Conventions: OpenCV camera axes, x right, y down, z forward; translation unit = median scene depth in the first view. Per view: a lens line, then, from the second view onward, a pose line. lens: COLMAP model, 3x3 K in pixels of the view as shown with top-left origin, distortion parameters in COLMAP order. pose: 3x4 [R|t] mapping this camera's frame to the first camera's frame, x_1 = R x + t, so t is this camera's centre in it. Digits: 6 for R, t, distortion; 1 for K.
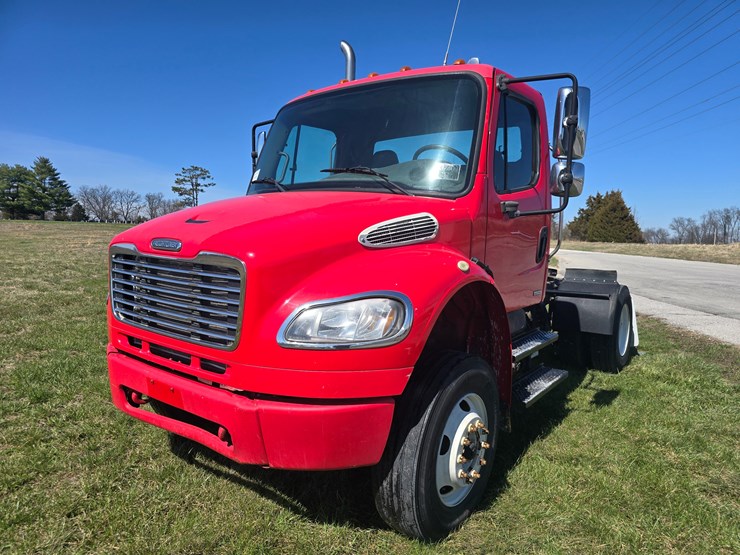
lens RADIAL K [[491.8, 0, 370.0], [0, 491.8, 277.5], [0, 0, 1]] dist [0.048764, -0.042990]
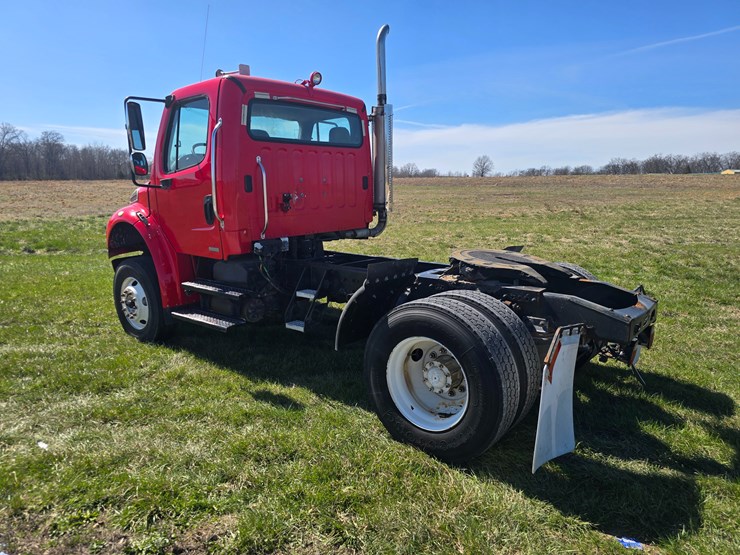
lens RADIAL K [[495.0, 0, 368.3], [0, 495.0, 274.9], [0, 0, 1]] dist [0.045933, -0.047234]
pose [[-0.036787, 0.163468, -0.985863, 1.752181], [-0.088411, 0.982129, 0.166148, -0.165010], [0.995405, 0.093273, -0.021677, 1.601636]]
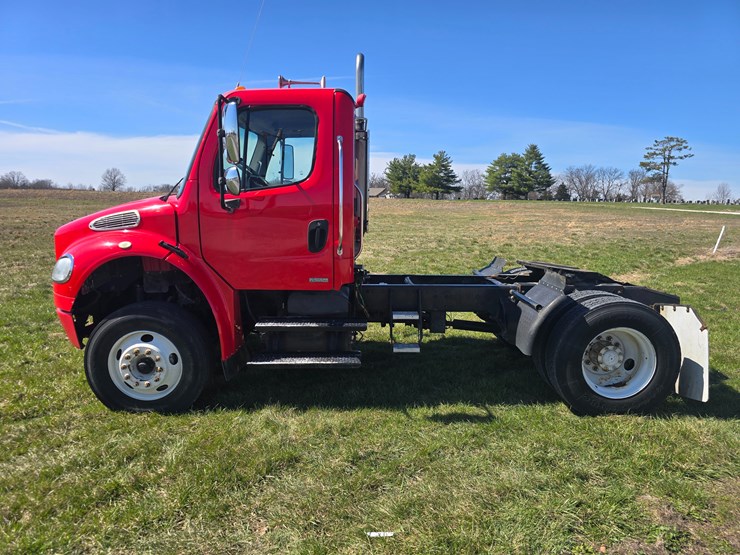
lens RADIAL K [[491.8, 0, 370.0], [0, 491.8, 277.5], [0, 0, 1]] dist [0.048764, -0.042990]
pose [[0.617639, 0.110184, -0.778705, 1.411020], [-0.076040, 0.993865, 0.080316, -0.078476], [0.782777, 0.009606, 0.622228, 0.468152]]
